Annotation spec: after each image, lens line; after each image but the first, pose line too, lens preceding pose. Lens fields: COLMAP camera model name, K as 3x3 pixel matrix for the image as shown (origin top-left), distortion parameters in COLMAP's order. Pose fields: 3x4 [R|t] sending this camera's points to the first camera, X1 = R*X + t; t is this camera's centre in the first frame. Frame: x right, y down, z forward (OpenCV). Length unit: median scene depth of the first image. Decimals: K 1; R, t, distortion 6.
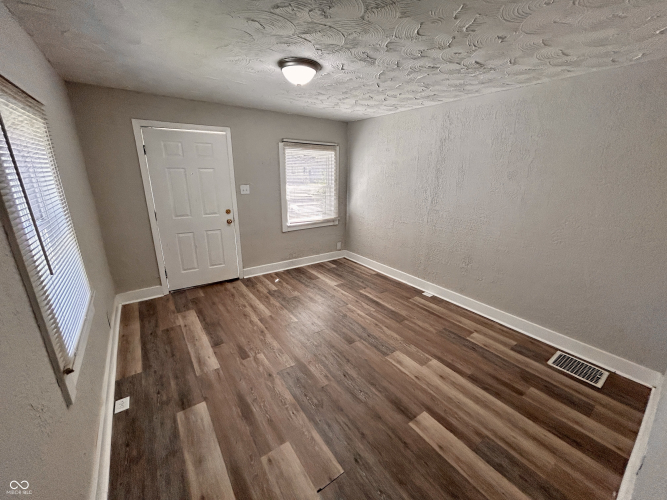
lens RADIAL K [[268.7, 0, 330.8], [0, 268.7, 252.2], [0, 0, 1]] dist [0.001117, 0.001550]
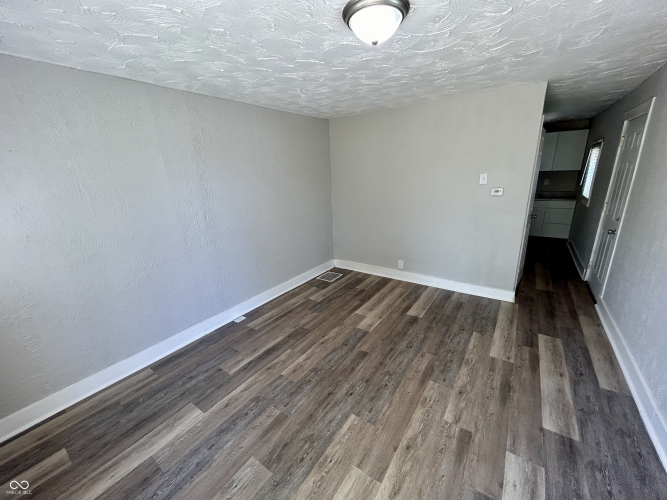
lens RADIAL K [[268.7, 0, 330.6], [0, 268.7, 248.9], [0, 0, 1]] dist [0.001117, 0.001550]
pose [[-0.331103, -0.263616, 0.906023, -0.709189], [0.309992, 0.876500, 0.368312, -0.413331], [-0.891222, 0.402809, -0.208493, 1.255770]]
